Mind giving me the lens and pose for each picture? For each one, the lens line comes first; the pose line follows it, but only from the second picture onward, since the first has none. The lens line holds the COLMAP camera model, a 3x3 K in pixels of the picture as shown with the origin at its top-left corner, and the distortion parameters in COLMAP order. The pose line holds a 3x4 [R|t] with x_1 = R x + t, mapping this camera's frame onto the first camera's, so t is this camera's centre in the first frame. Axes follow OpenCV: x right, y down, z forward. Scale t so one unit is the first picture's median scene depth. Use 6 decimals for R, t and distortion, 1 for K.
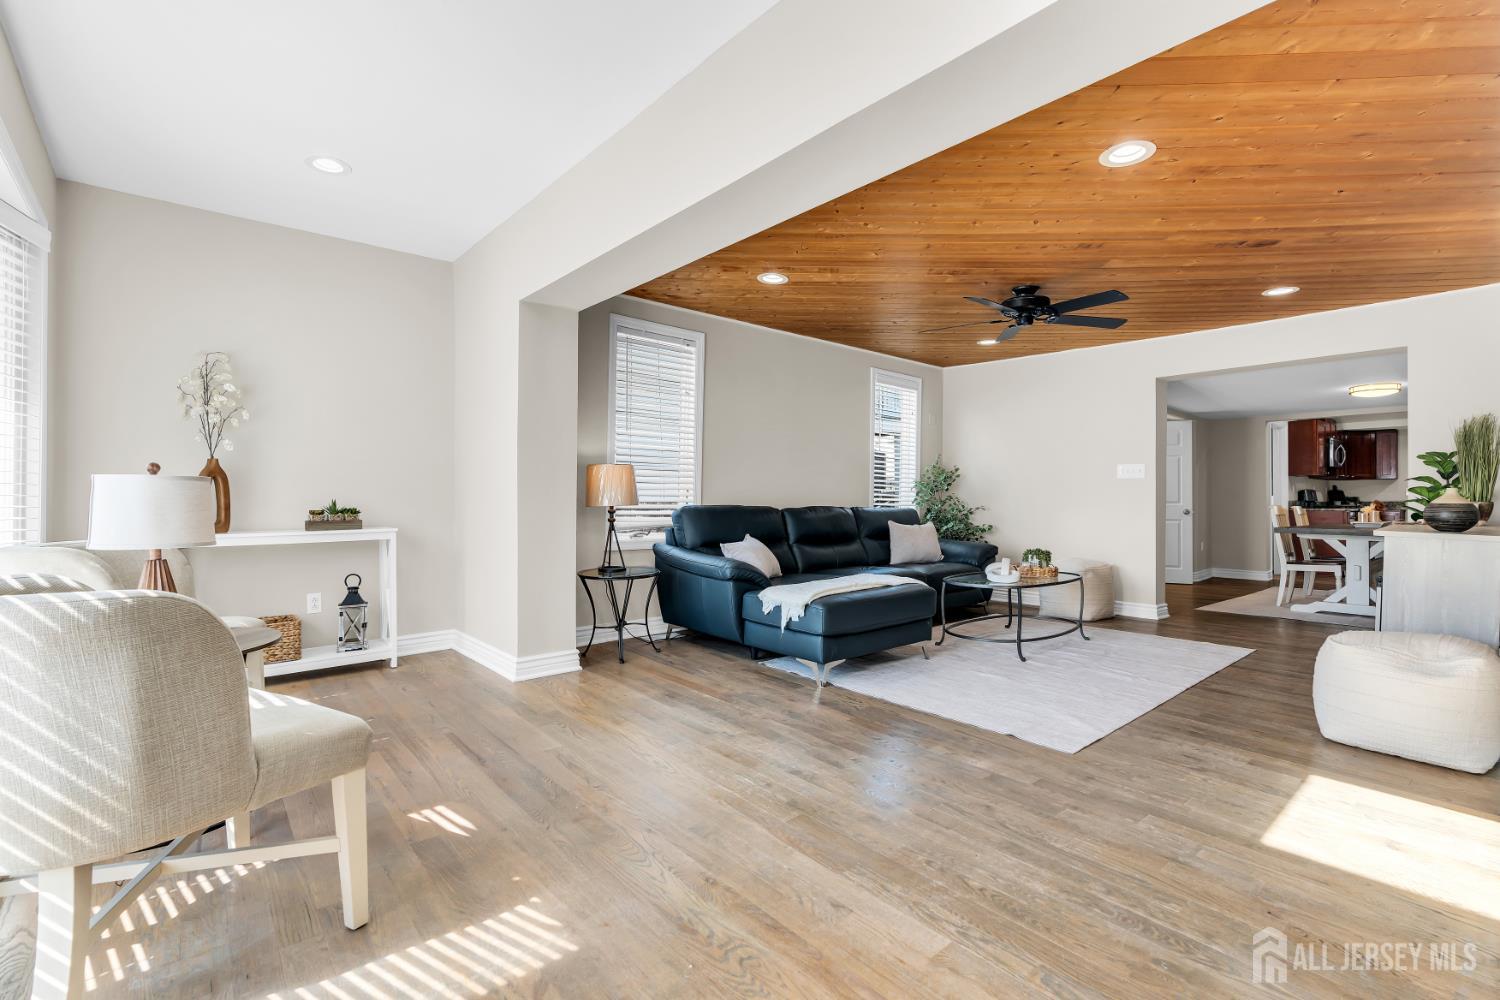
lens RADIAL K [[668.7, 0, 755.3], [0, 668.7, 498.4], [0, 0, 1]] dist [0.001710, 0.000640]
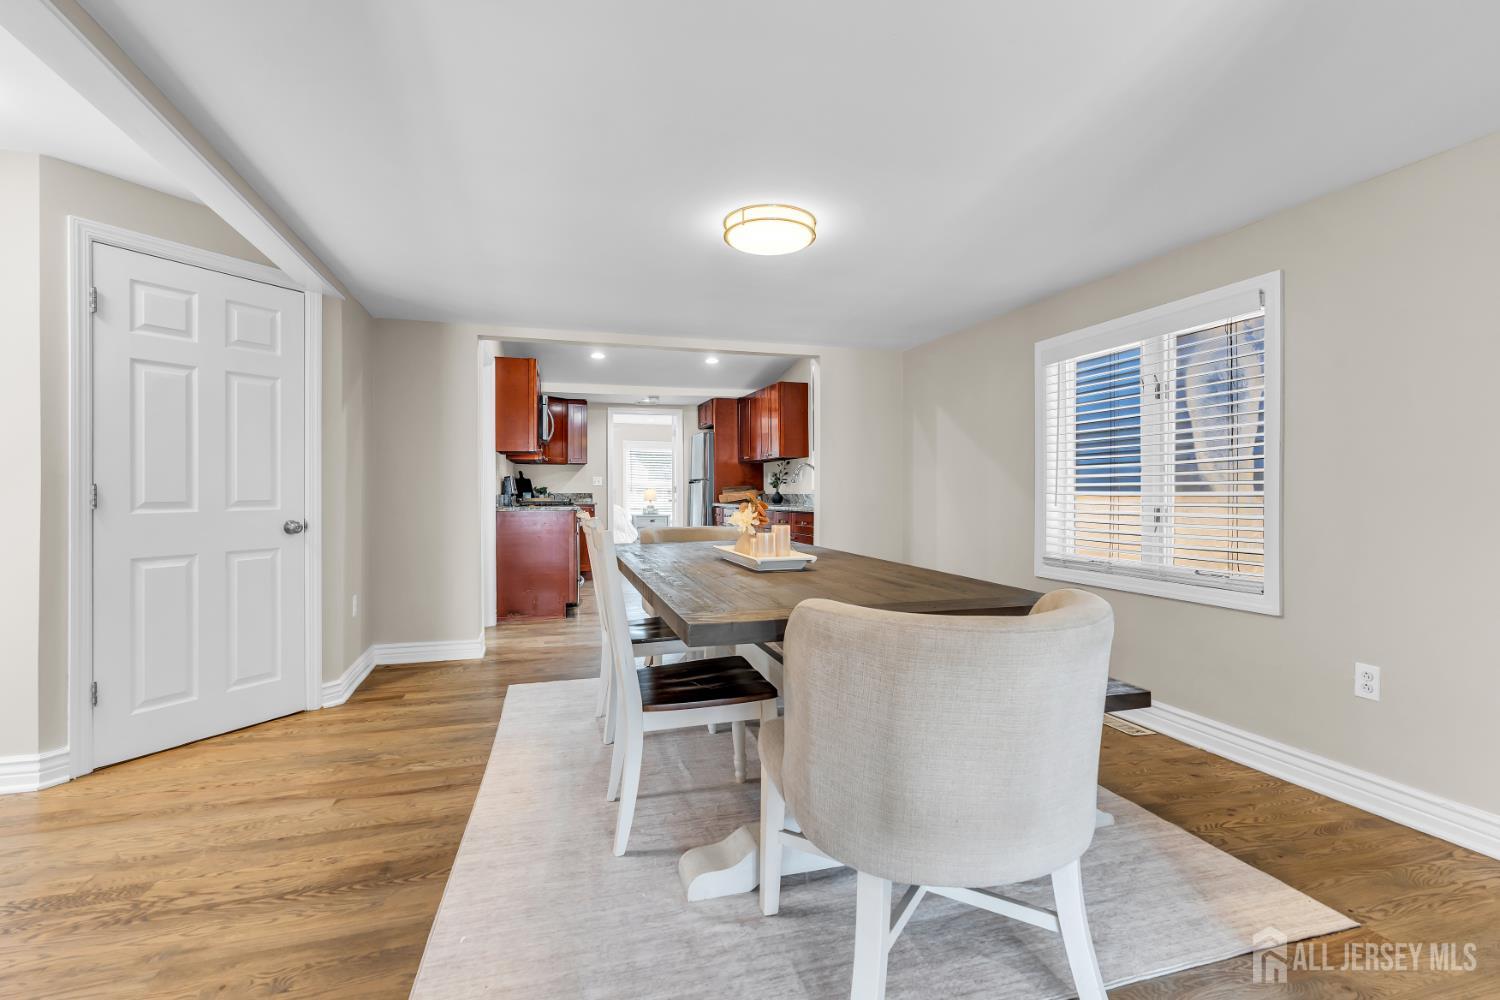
lens RADIAL K [[656.0, 0, 744.3], [0, 656.0, 494.7], [0, 0, 1]] dist [-0.000791, 0.000120]
pose [[0.428552, -0.013083, 0.903422, 0.877561], [-0.001911, 0.999880, 0.015386, -0.015735], [-0.903515, -0.008321, 0.428476, 1.294886]]
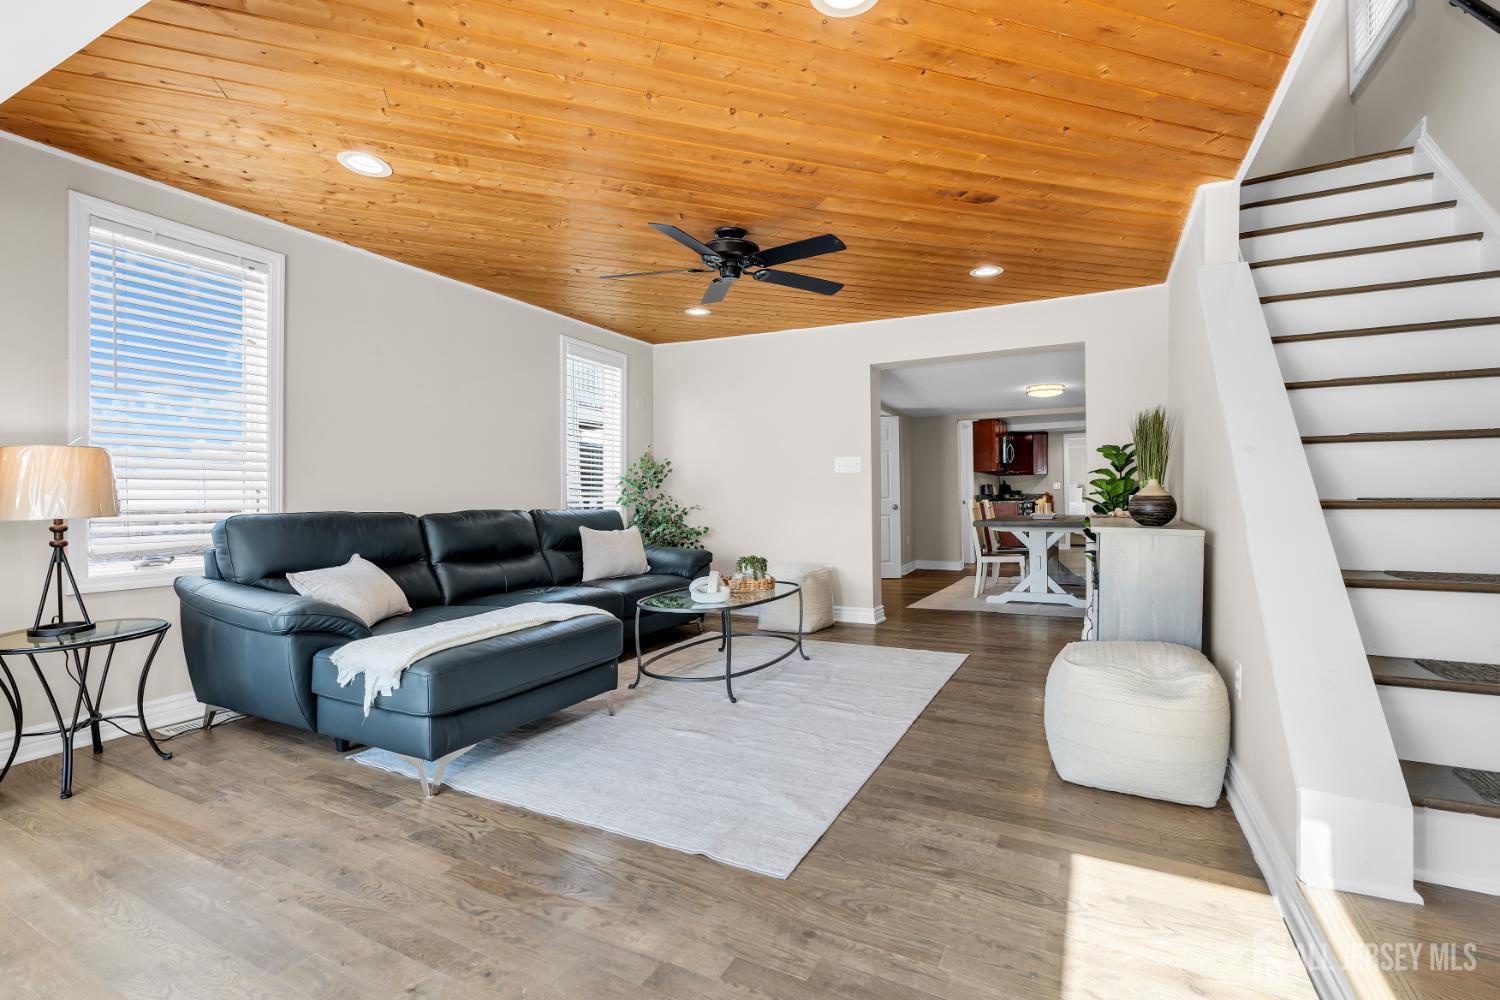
lens RADIAL K [[686.2, 0, 747.7], [0, 686.2, 506.0], [0, 0, 1]] dist [-0.003912, 0.000459]
pose [[0.931267, -0.018905, 0.363846, 0.118687], [0.014371, 0.999782, 0.015165, -0.000310], [-0.364054, -0.008894, 0.931336, 0.228648]]
